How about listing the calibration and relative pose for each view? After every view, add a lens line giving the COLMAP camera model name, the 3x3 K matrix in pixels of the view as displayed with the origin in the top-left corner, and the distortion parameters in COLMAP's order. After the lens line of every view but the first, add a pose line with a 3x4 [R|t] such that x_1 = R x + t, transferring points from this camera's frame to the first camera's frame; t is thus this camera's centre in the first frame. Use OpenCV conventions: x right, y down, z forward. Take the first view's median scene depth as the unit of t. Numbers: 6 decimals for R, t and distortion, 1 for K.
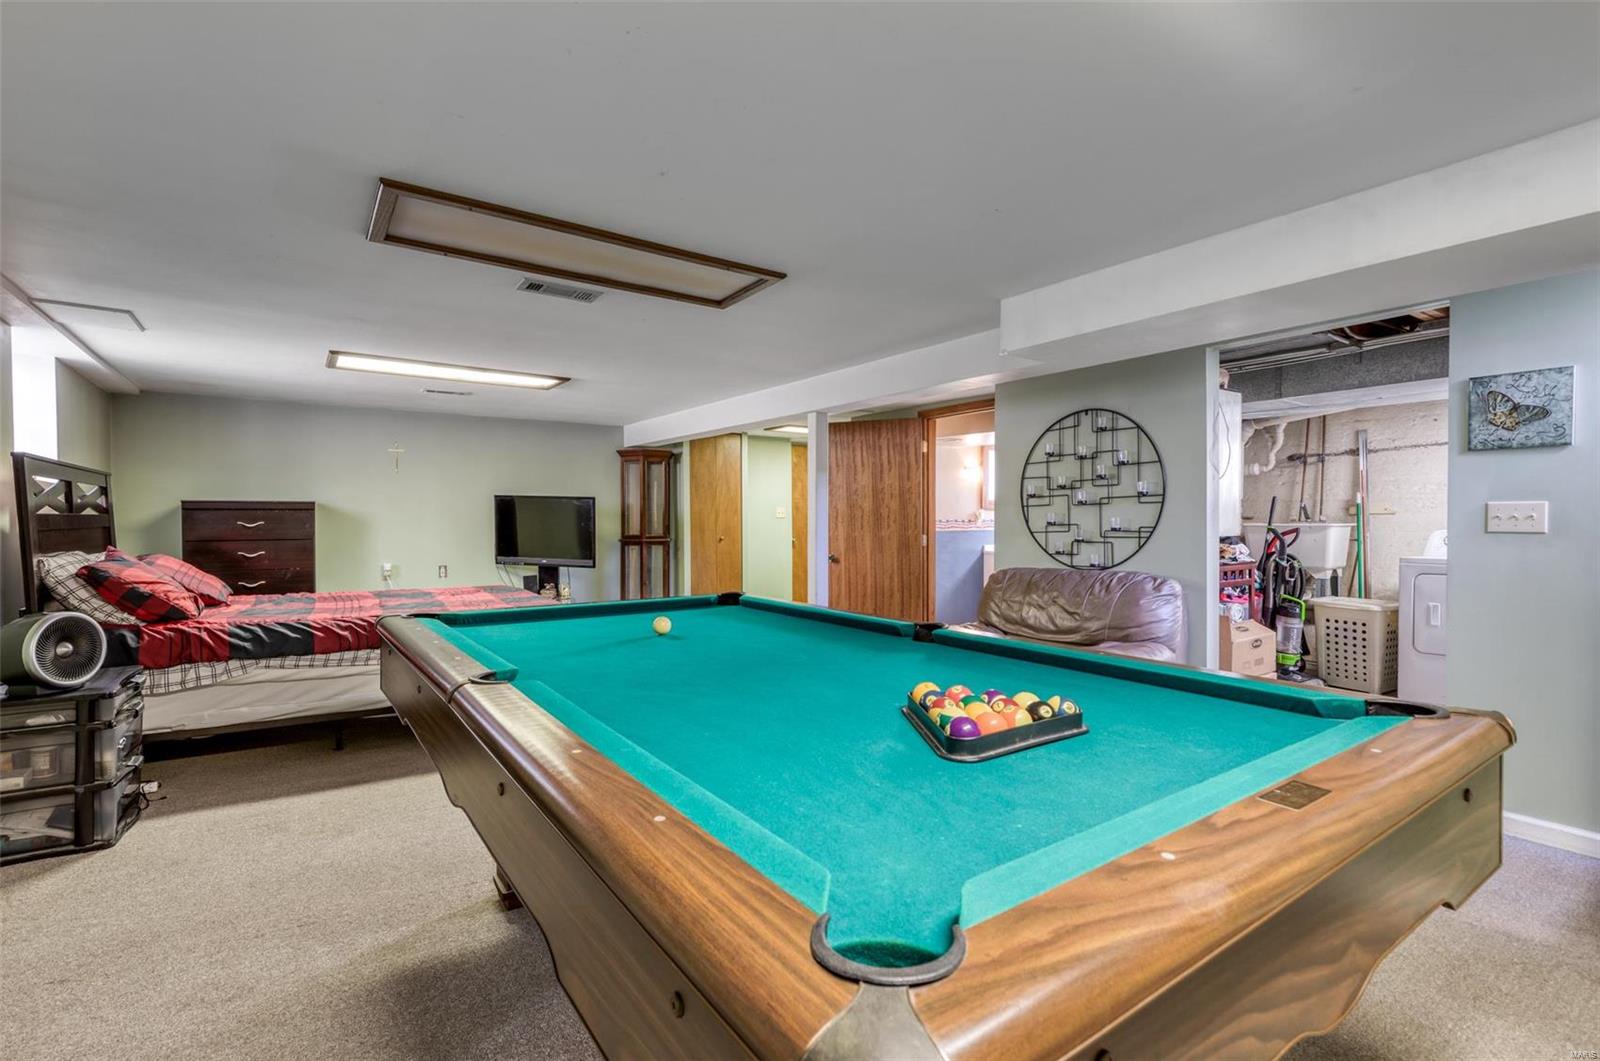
lens RADIAL K [[711.0, 0, 800.0], [0, 711.0, 530.5], [0, 0, 1]] dist [0.000916, 0.000366]
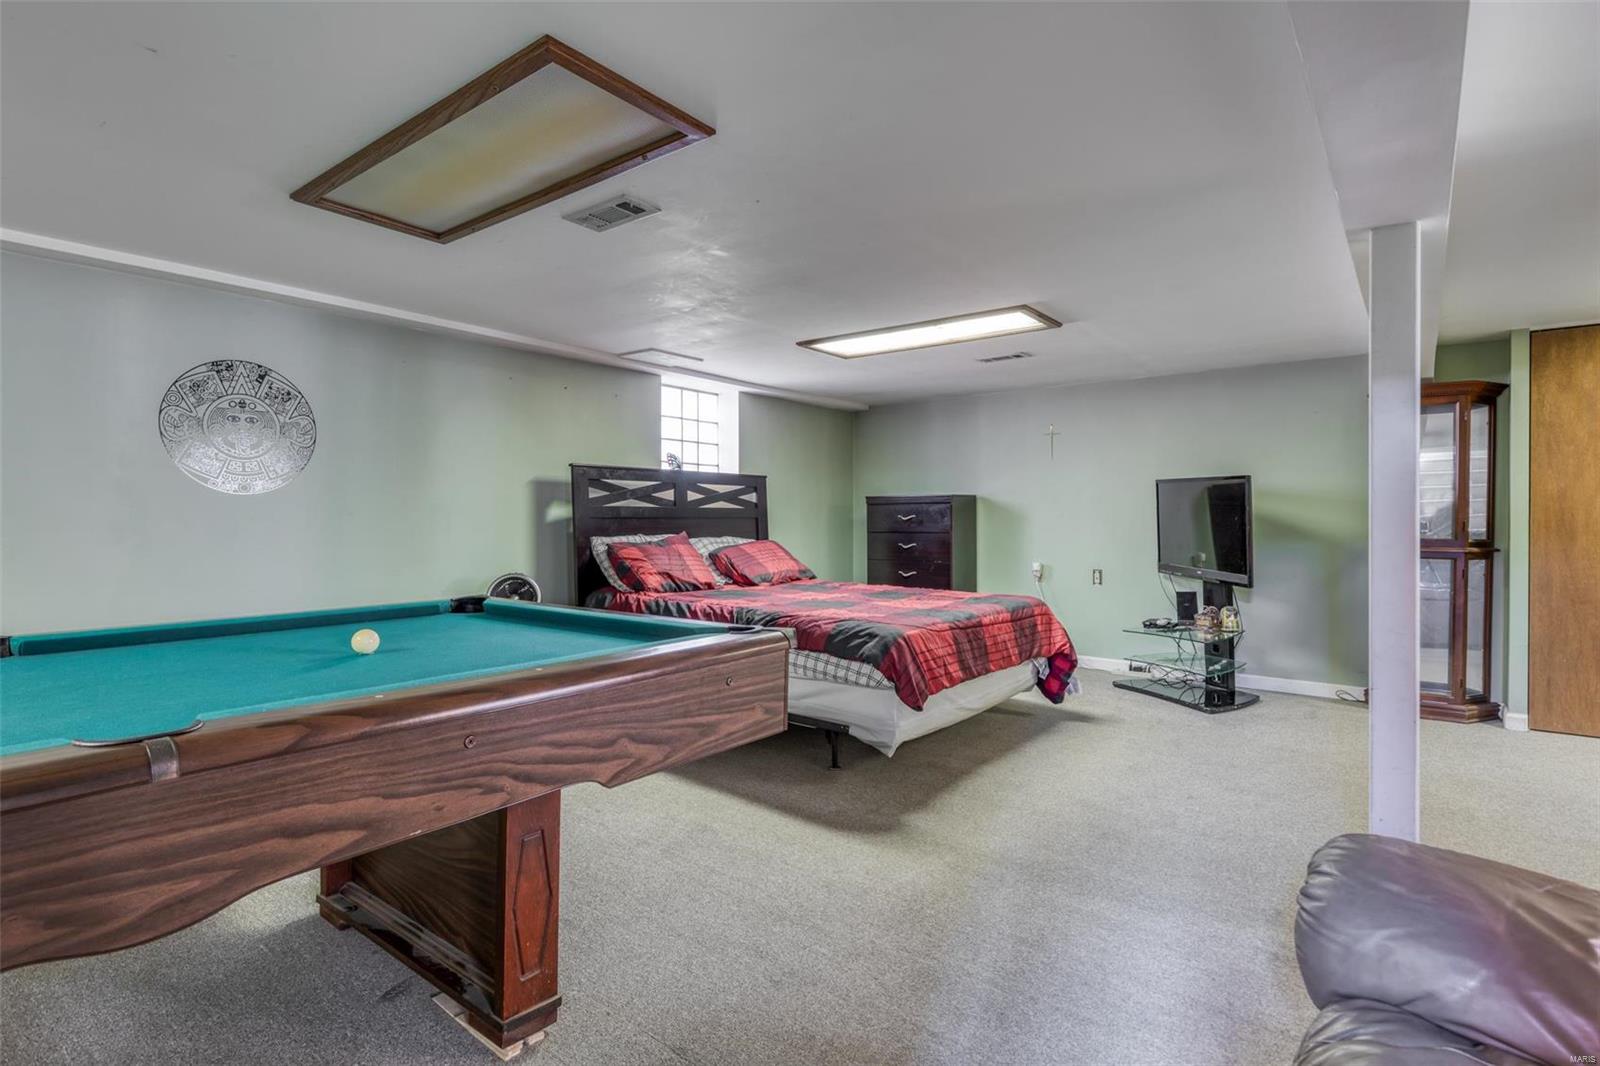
lens RADIAL K [[783.2, 0, 800.0], [0, 783.2, 533.0], [0, 0, 1]] dist [-0.000305, -0.000003]
pose [[0.311208, 0.016549, -0.950198, 0.267884], [-0.016584, 0.999791, 0.011981, 0.002638], [0.950197, 0.012029, 0.311418, 0.437438]]
